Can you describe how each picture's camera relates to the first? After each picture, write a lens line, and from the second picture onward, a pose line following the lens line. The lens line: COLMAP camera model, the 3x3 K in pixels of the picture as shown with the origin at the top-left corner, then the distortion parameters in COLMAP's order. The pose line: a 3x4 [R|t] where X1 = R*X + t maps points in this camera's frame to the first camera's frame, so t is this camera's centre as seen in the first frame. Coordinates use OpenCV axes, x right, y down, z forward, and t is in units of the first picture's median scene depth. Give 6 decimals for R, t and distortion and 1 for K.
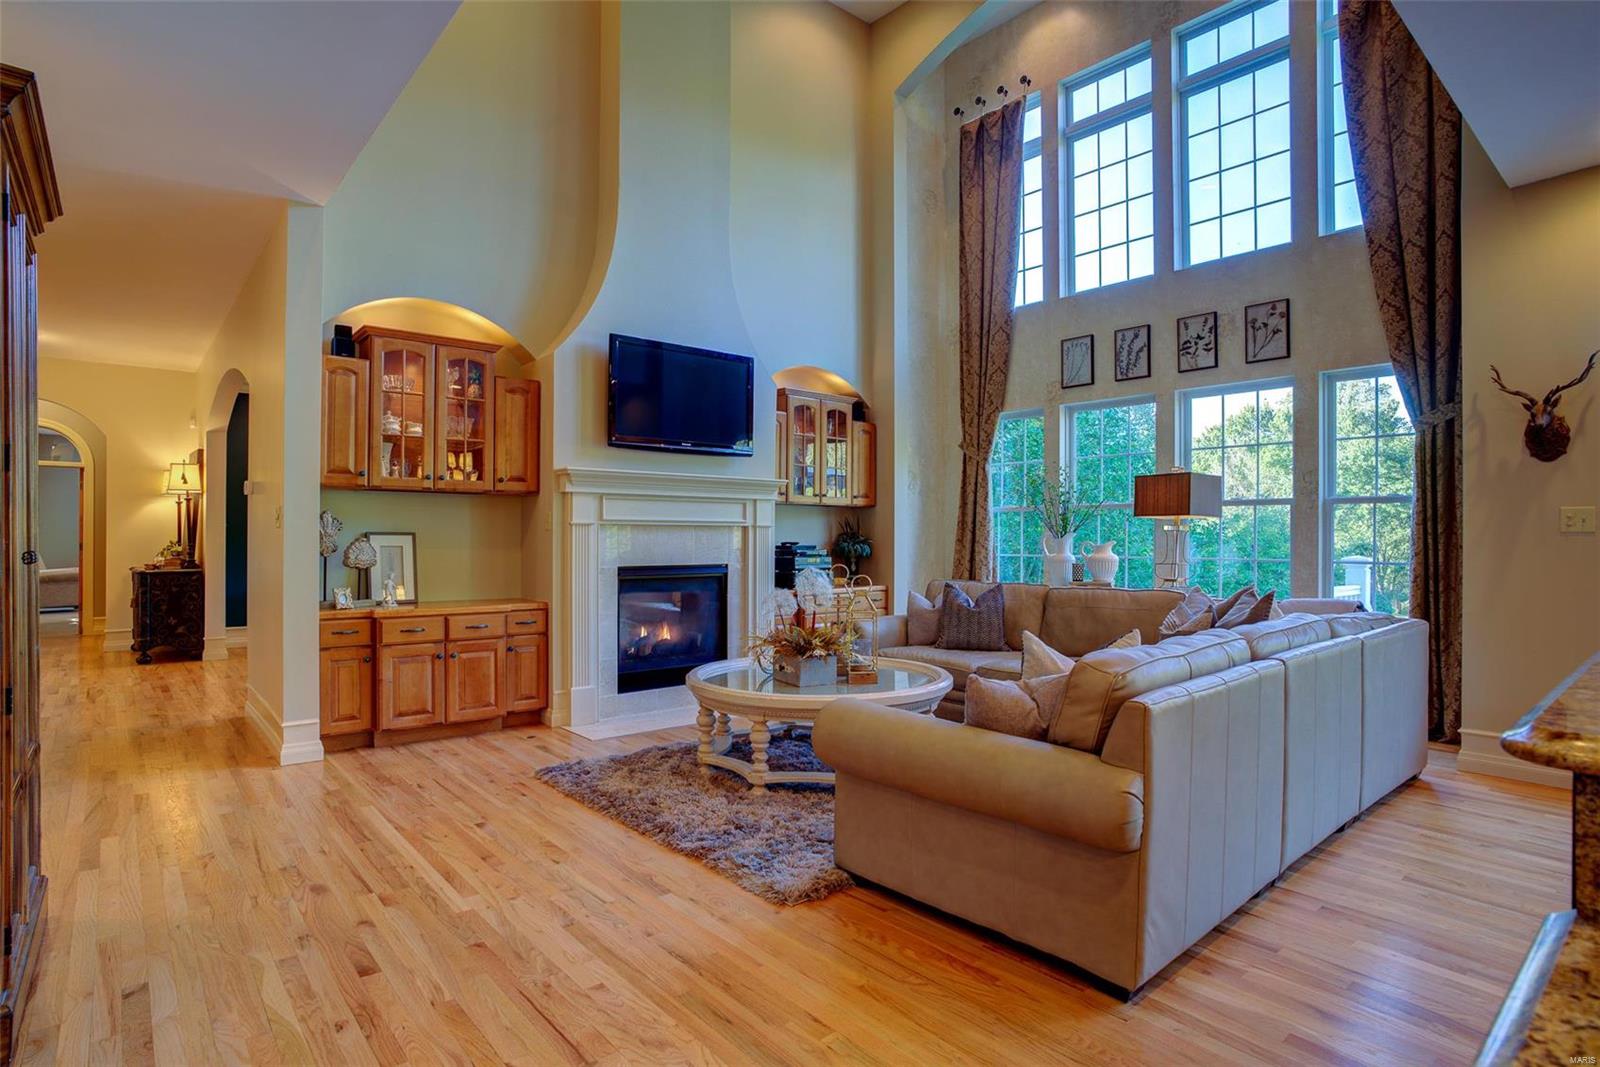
lens RADIAL K [[843.5, 0, 803.6], [0, 843.5, 535.8], [0, 0, 1]] dist [-0.080642, 0.045023]
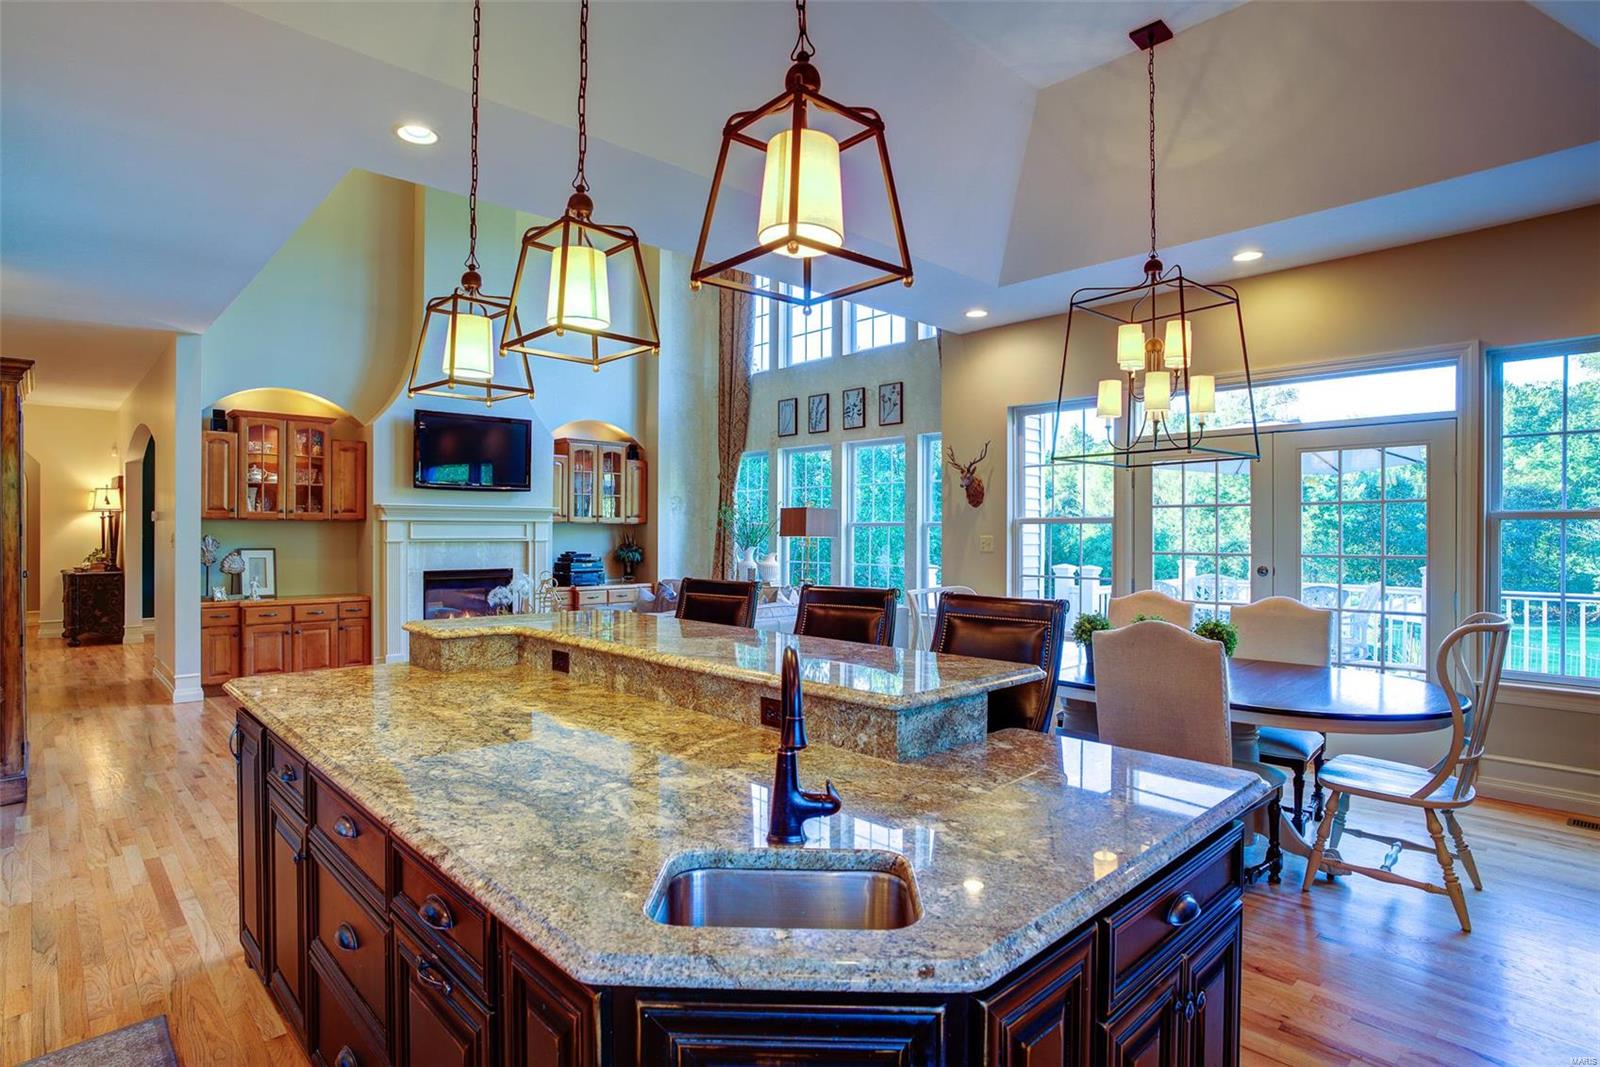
lens RADIAL K [[843.5, 0, 803.6], [0, 843.5, 535.8], [0, 0, 1]] dist [-0.080642, 0.045023]
pose [[0.998330, -0.000053, 0.057764, 0.345741], [-0.000263, 0.999985, 0.005475, -0.031630], [-0.057763, -0.005481, 0.998315, -0.451851]]
